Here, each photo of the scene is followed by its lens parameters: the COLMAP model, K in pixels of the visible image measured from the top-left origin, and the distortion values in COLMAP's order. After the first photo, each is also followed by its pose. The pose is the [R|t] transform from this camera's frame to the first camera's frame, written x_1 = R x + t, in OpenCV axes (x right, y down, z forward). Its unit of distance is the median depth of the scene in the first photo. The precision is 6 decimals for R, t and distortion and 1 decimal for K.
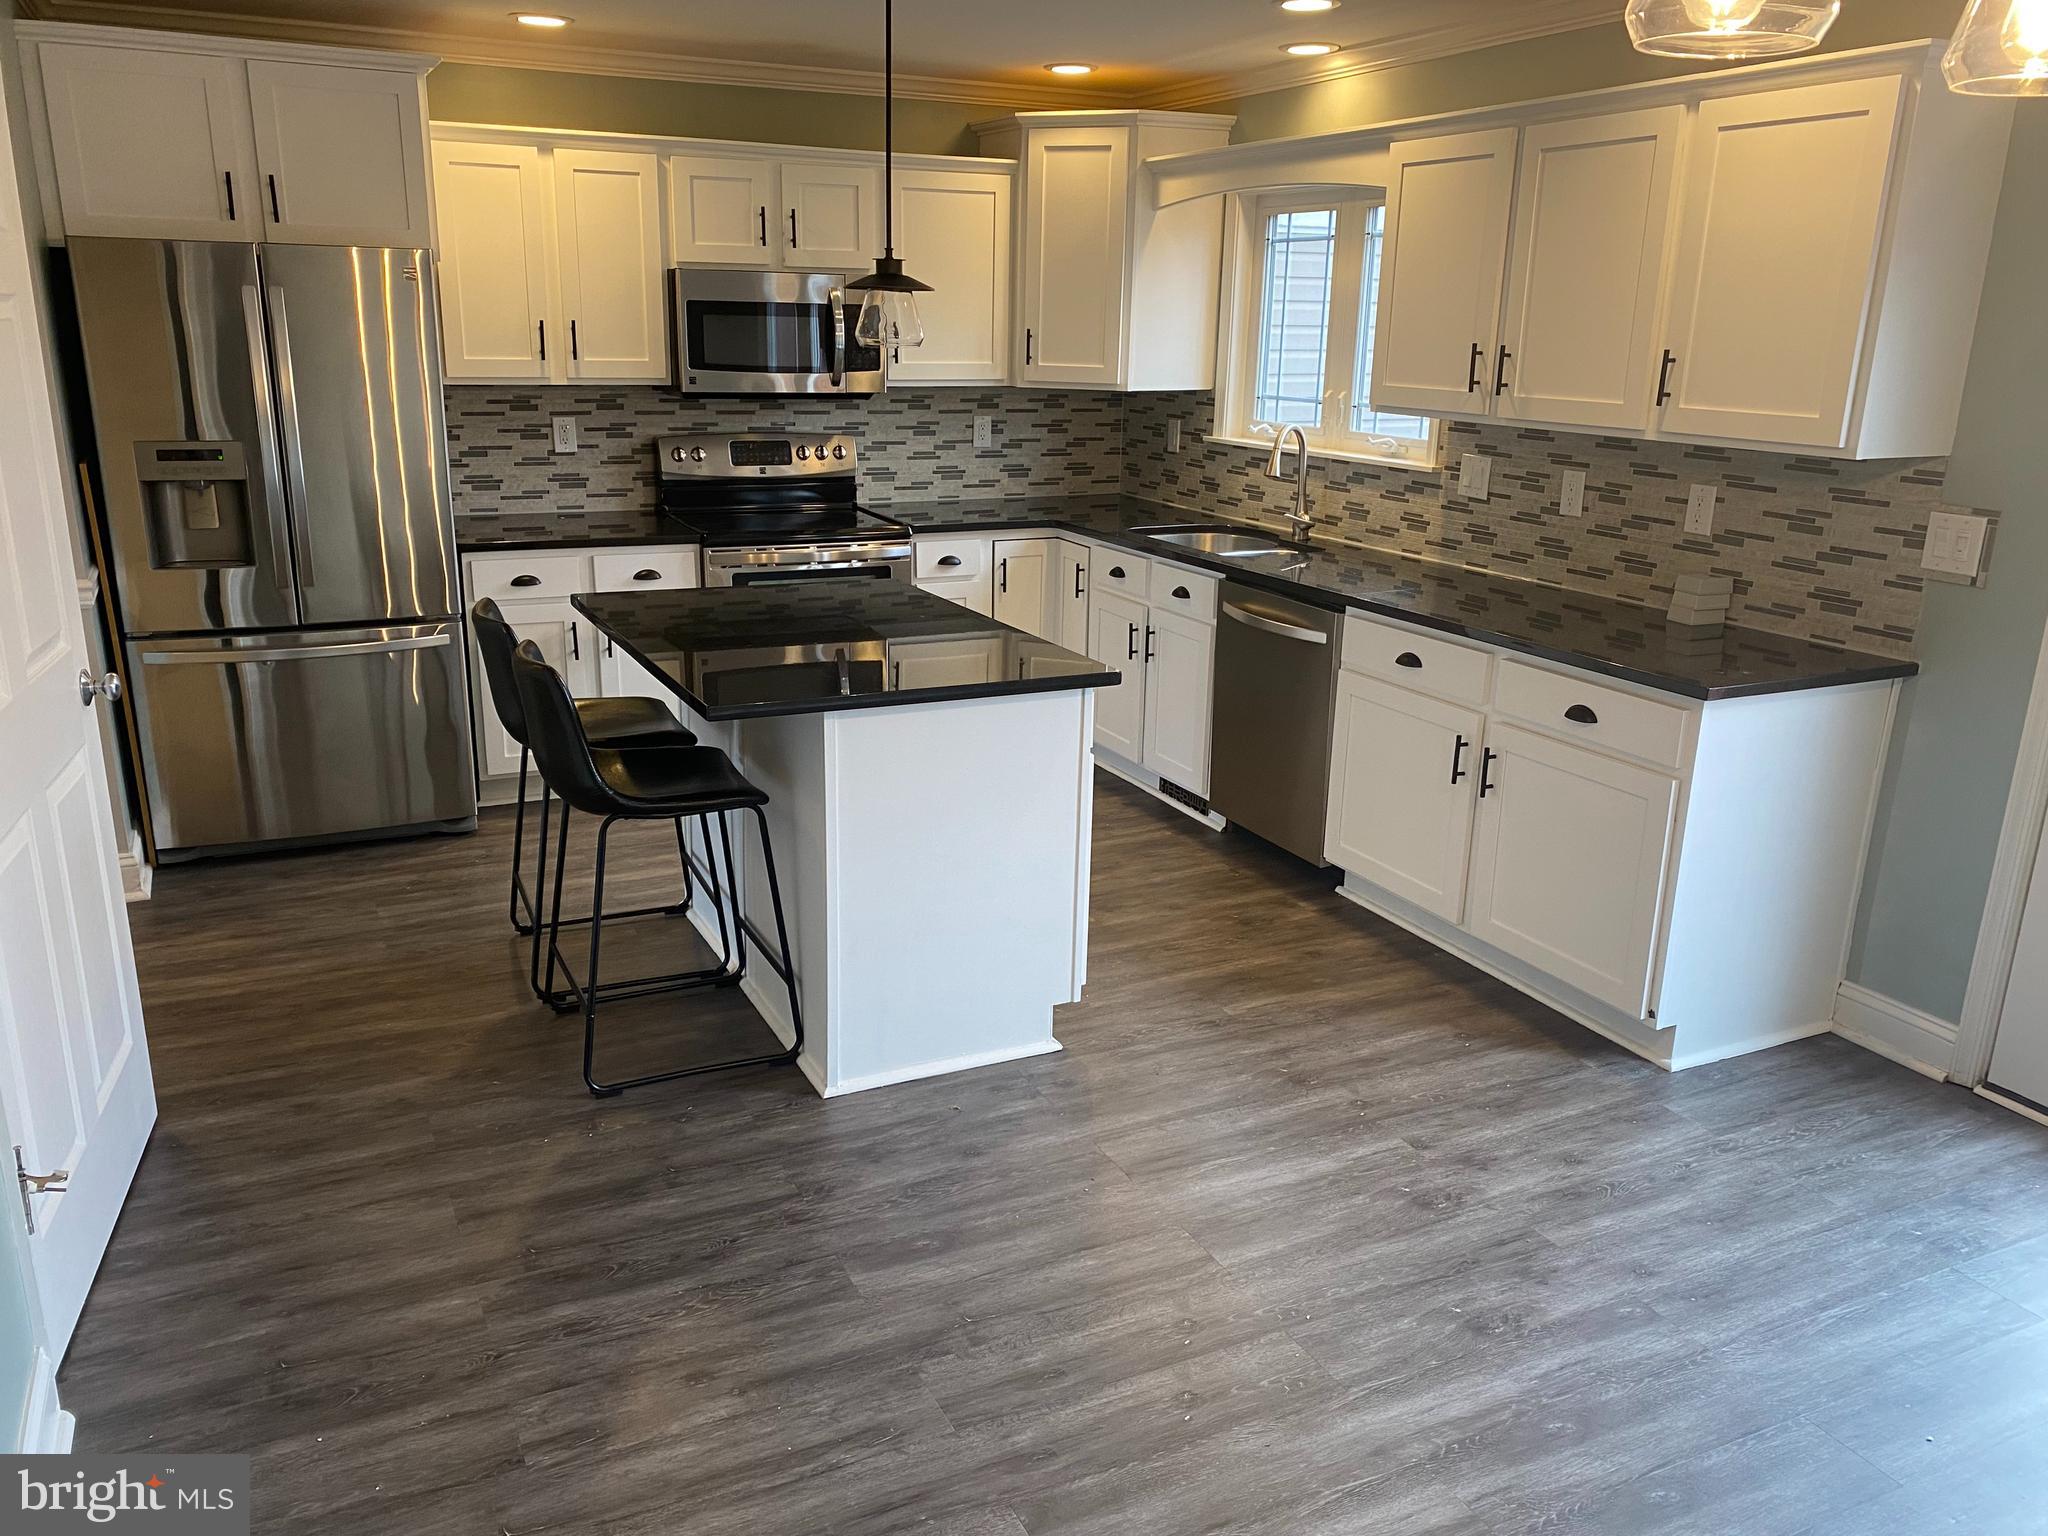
lens RADIAL K [[1554.1, 0, 997.3], [0, 1554.1, 763.8], [0, 0, 1]] dist [0.046056, -0.047134]
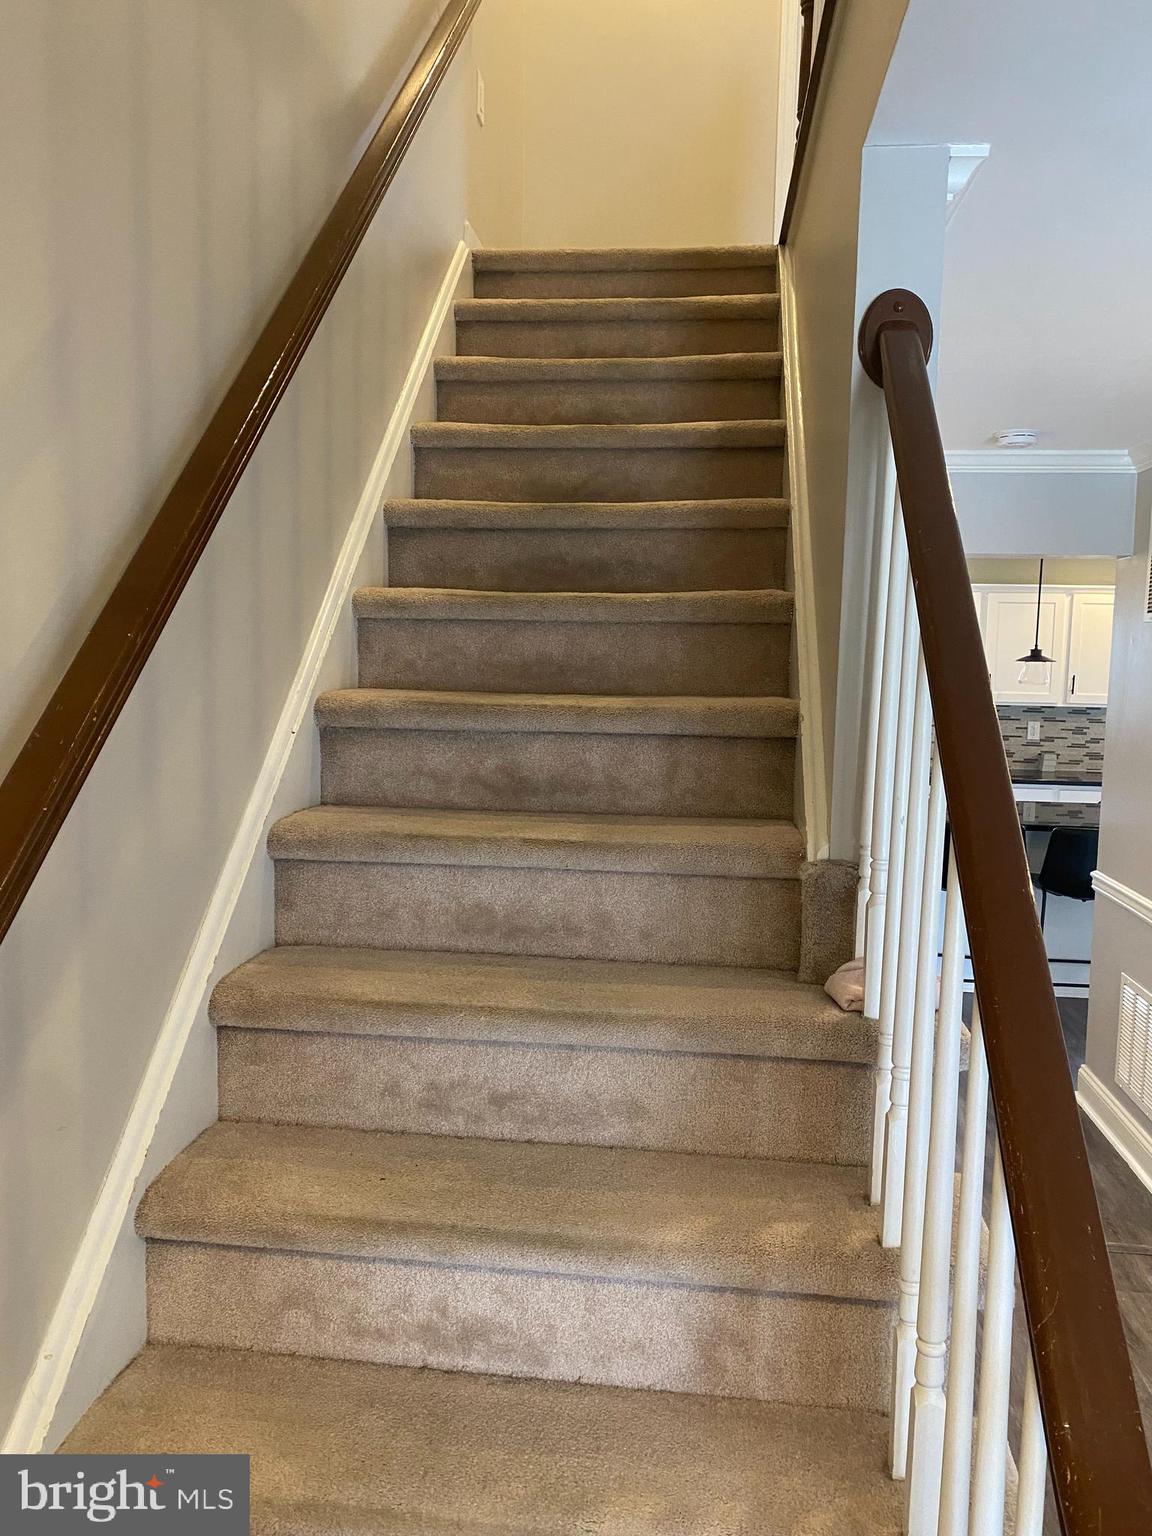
lens RADIAL K [[1165.6, 0, 581.6], [0, 1165.6, 767.1], [0, 0, 1]] dist [0.046056, -0.047134]
pose [[0.527241, -0.100513, 0.843750, -1.473047], [0.227718, 0.973371, -0.026342, -0.197142], [-0.818634, 0.206025, 0.536090, 0.492811]]
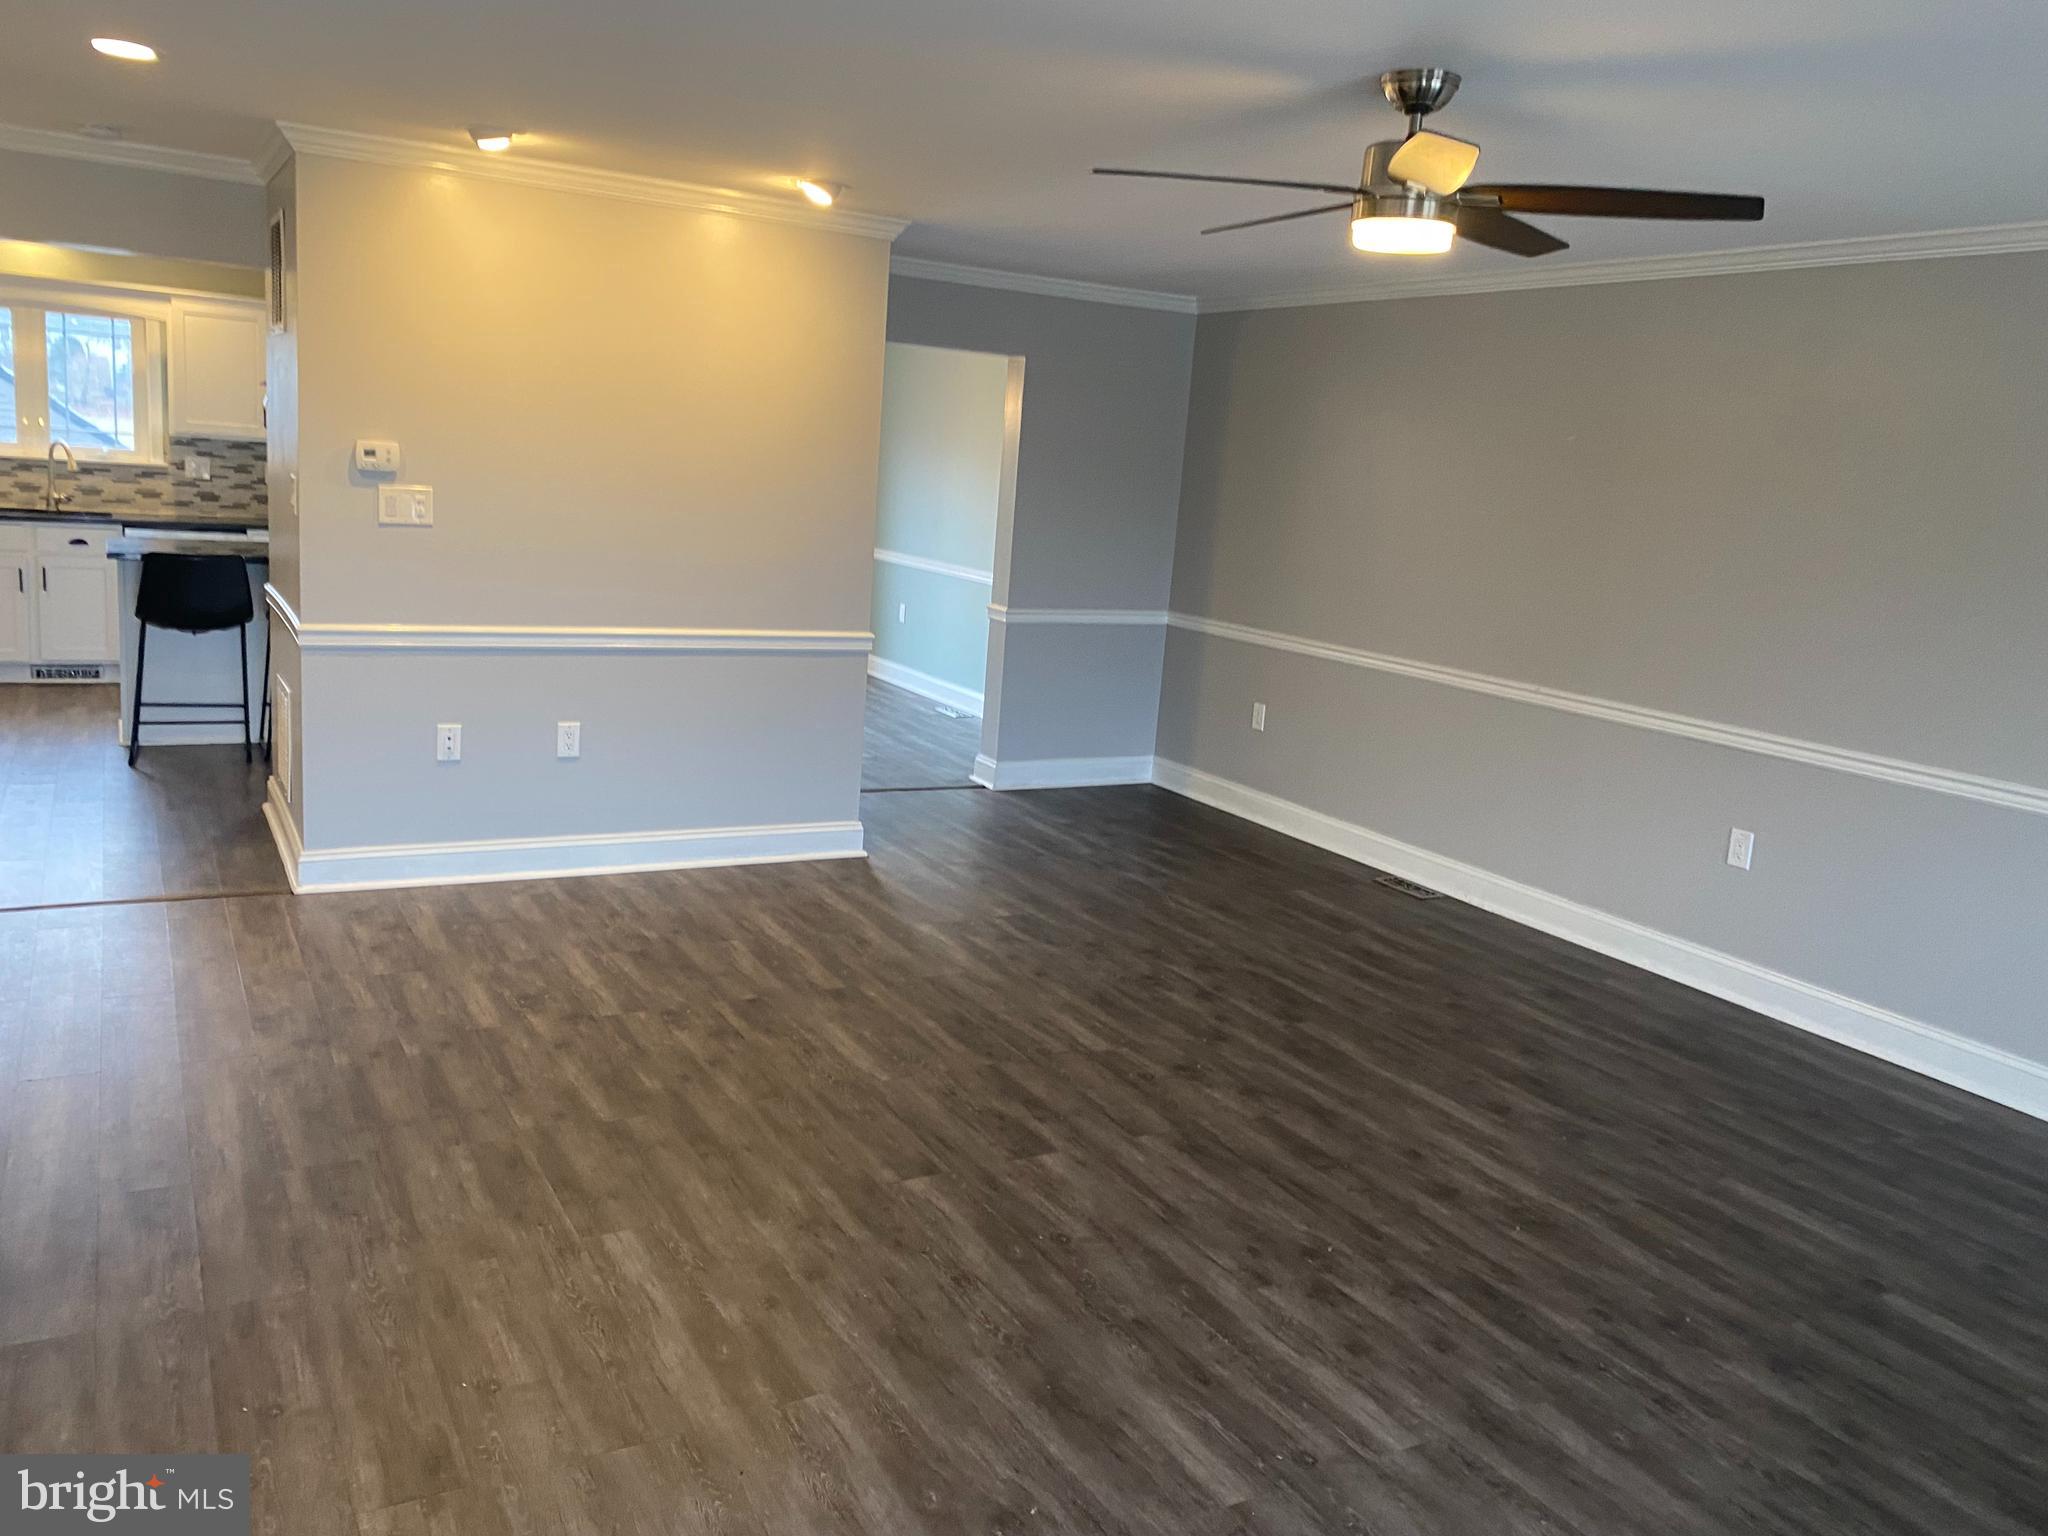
lens RADIAL K [[1554.1, 0, 1020.3], [0, 1554.1, 767.6], [0, 0, 1]] dist [0.046056, -0.047134]
pose [[-0.061540, -0.215307, 0.974605, -1.812350], [0.202750, 0.953401, 0.223425, -0.057567], [-0.977295, 0.211351, -0.015019, 0.104607]]
